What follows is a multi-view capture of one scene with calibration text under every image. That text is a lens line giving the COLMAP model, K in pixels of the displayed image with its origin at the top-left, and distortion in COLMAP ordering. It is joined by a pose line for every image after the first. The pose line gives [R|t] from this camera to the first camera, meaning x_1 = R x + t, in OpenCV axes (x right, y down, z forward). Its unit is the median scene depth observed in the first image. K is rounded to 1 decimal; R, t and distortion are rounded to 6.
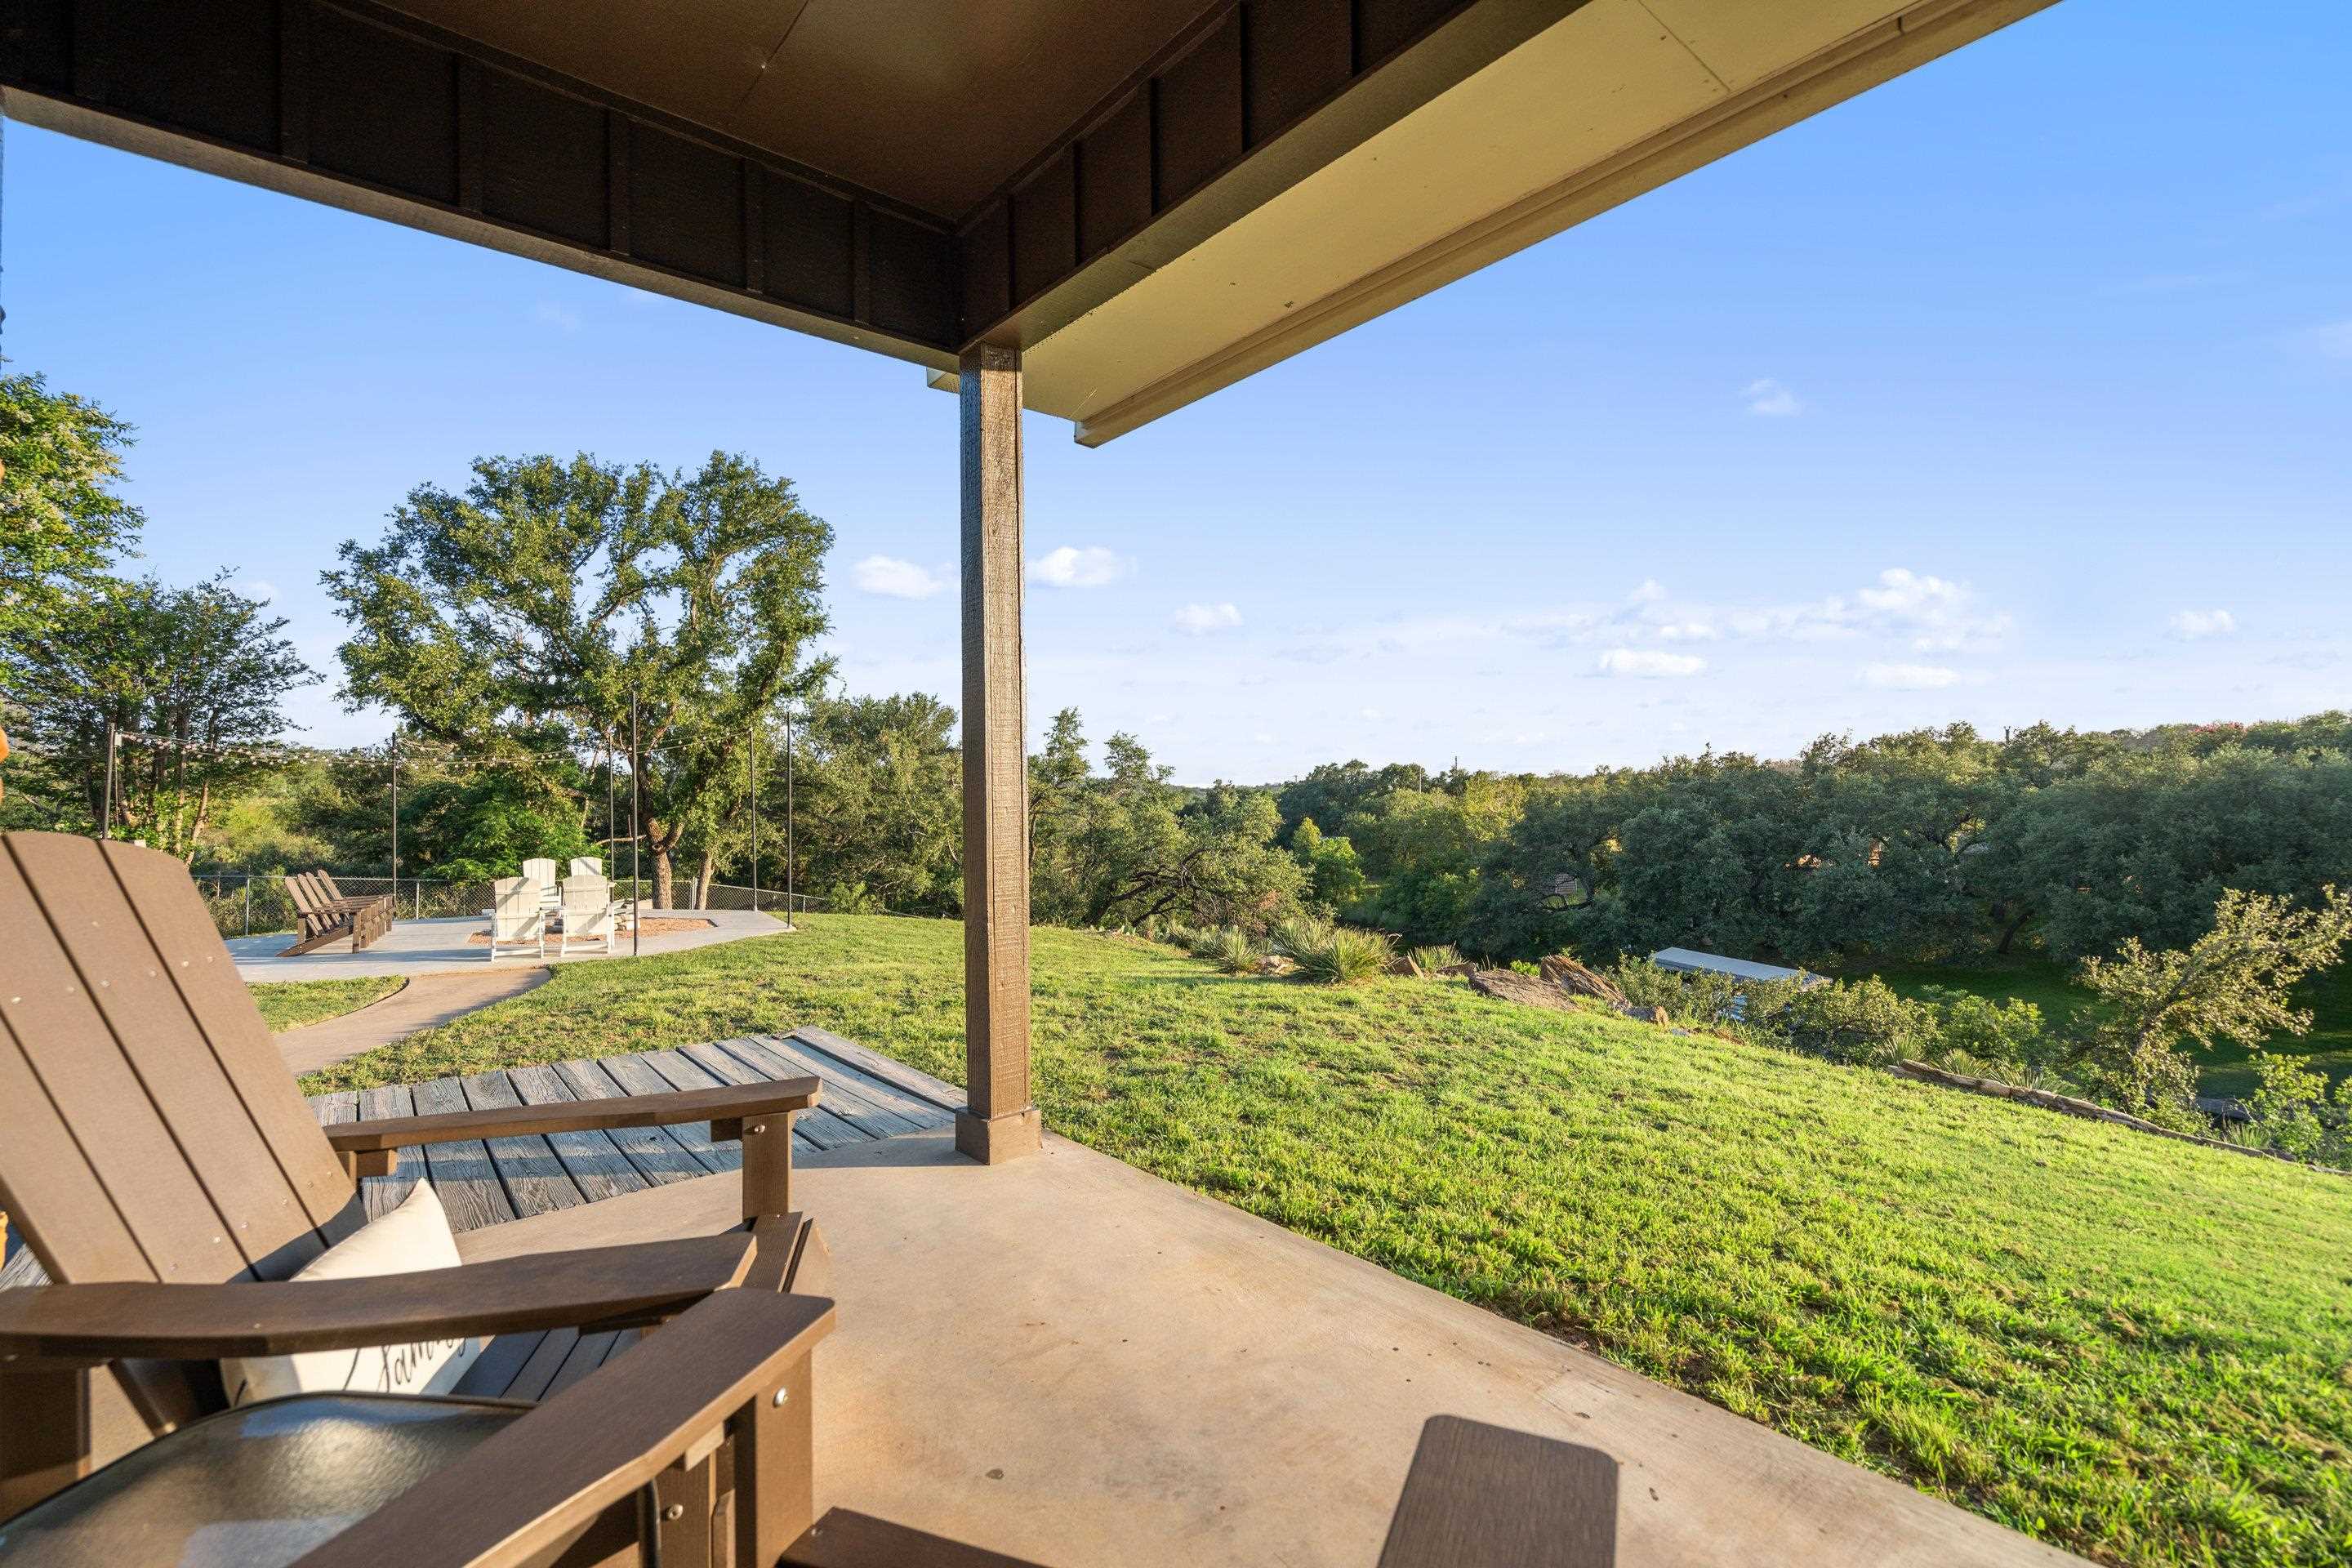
lens RADIAL K [[1072.0, 0, 1175.9], [0, 1072.0, 795.0], [0, 0, 1]] dist [-0.007178, 0.003437]
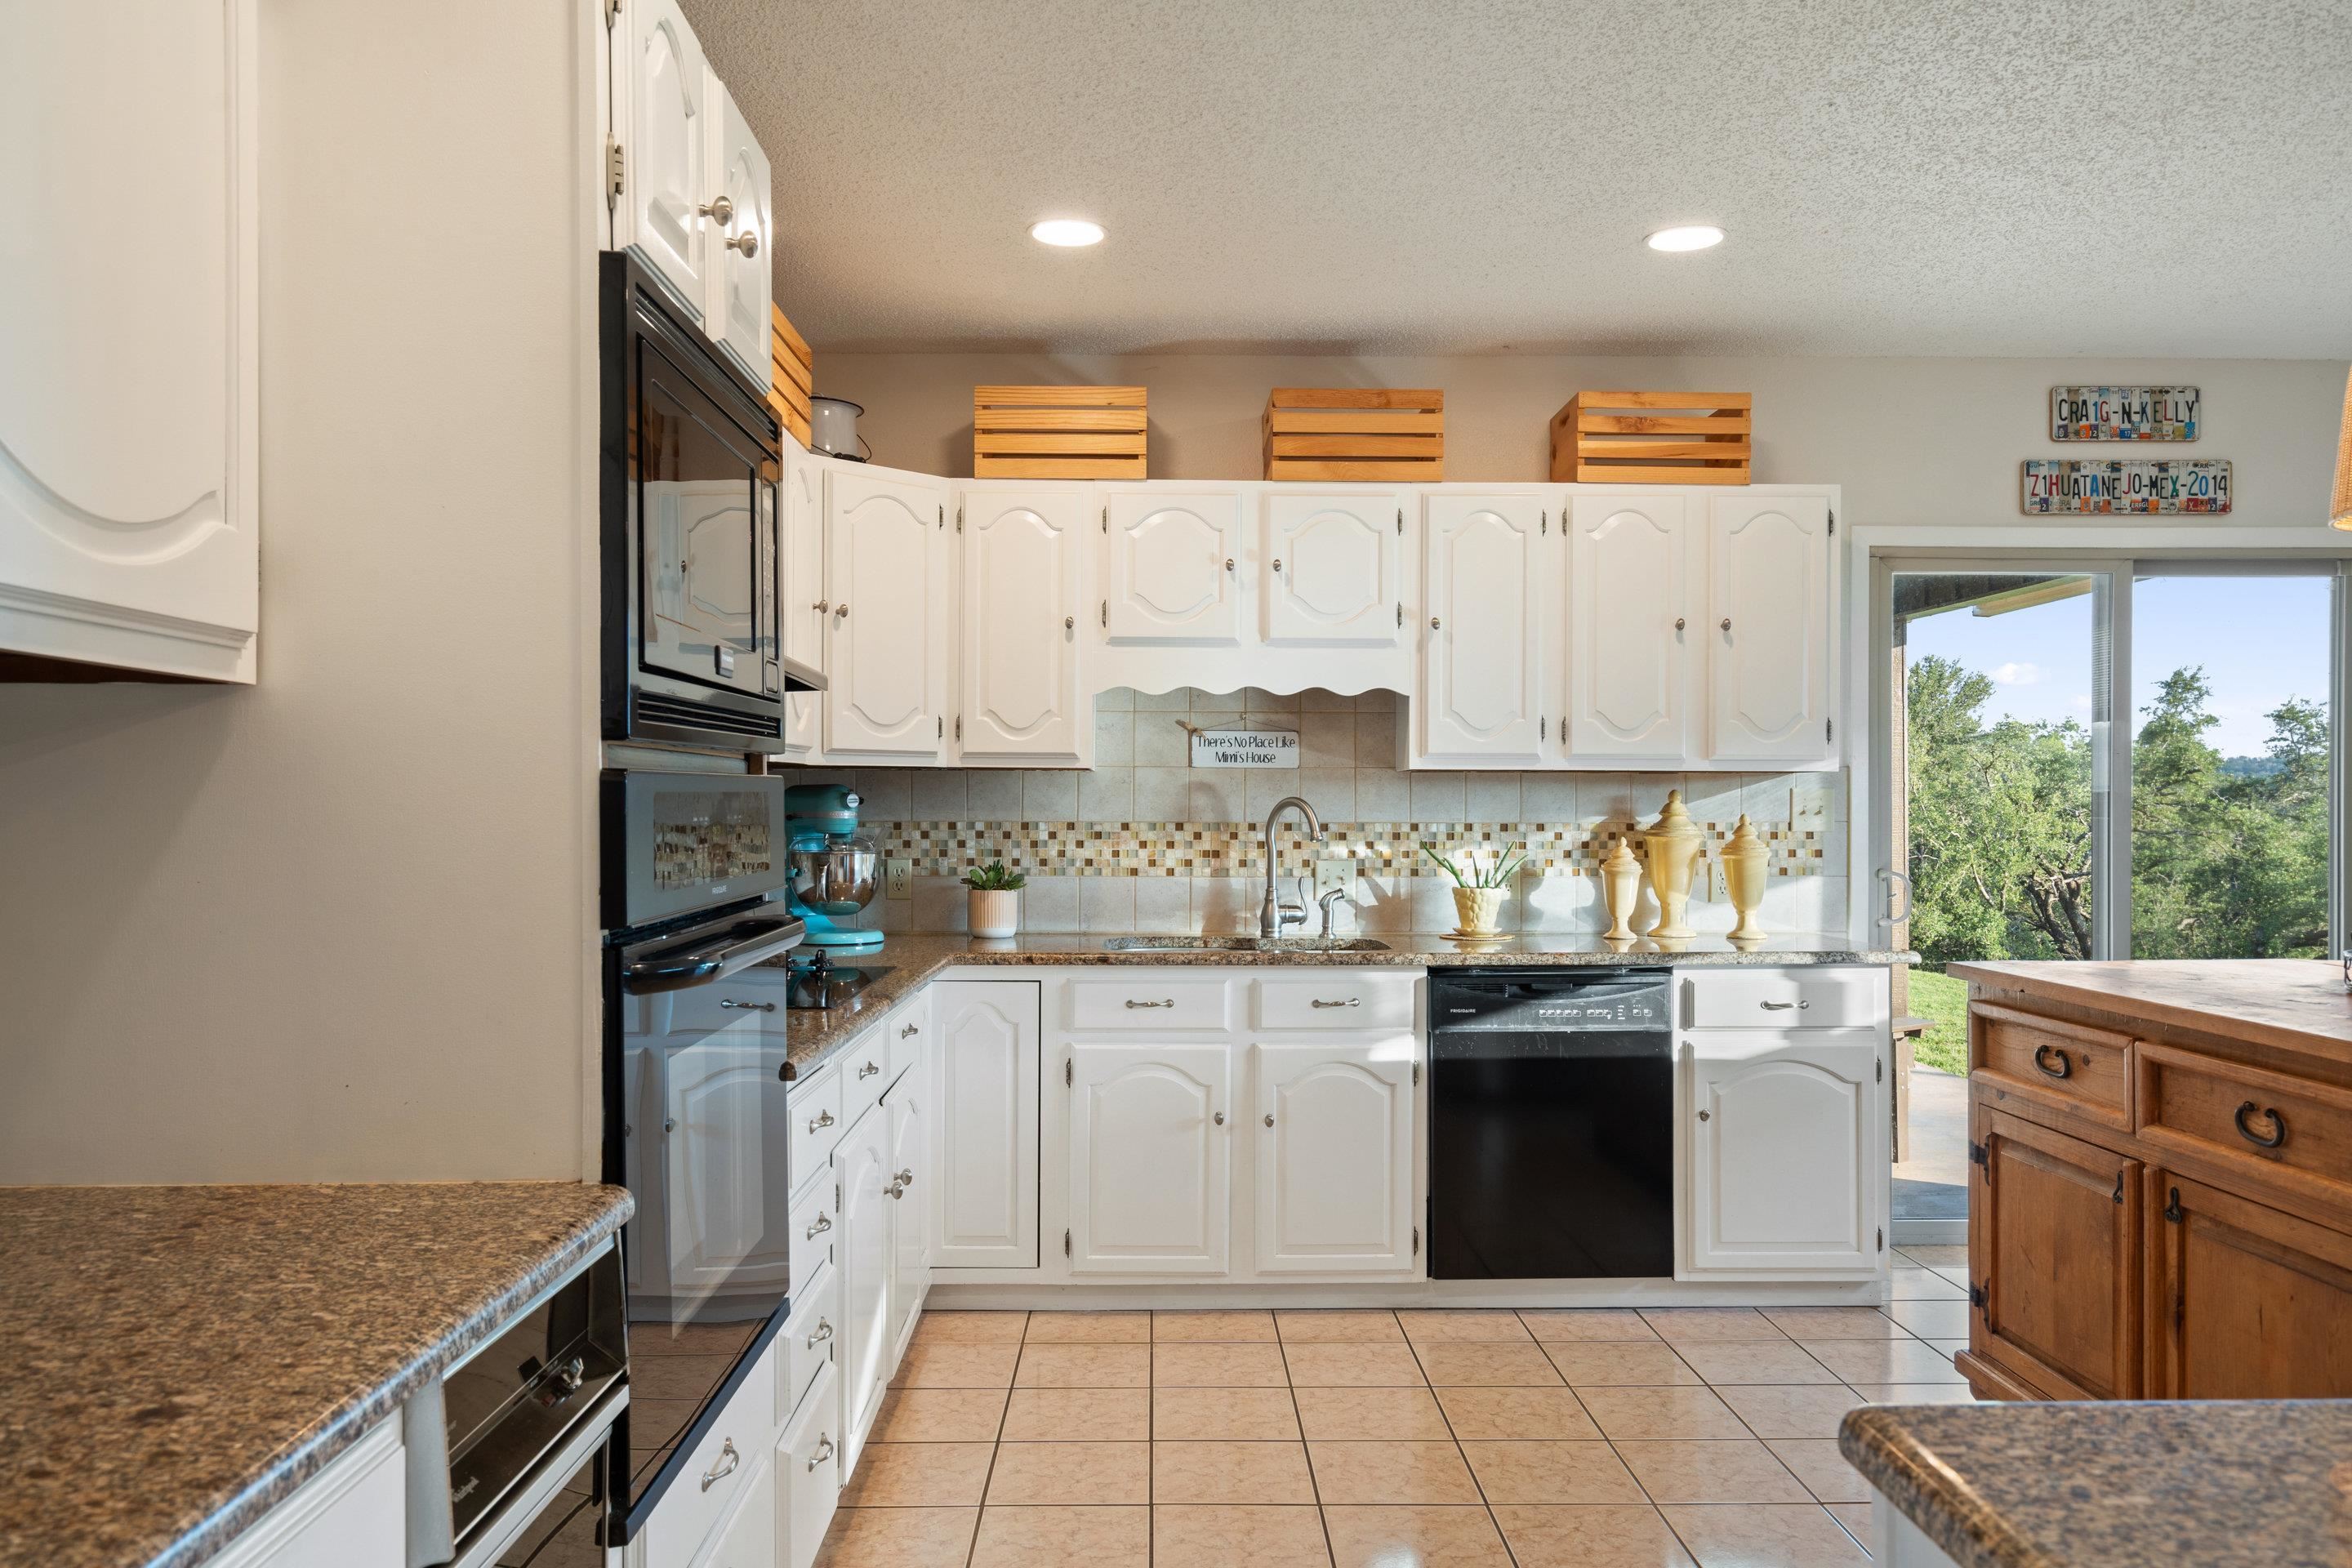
lens RADIAL K [[1621.7, 0, 1176.3], [0, 1621.7, 798.8], [0, 0, 1]] dist [0.001116, 0.000070]
pose [[0.781740, -0.001106, -0.623604, 0.032249], [0.000189, 0.999999, -0.001537, -0.002125], [0.623605, 0.001083, 0.781739, -0.121715]]
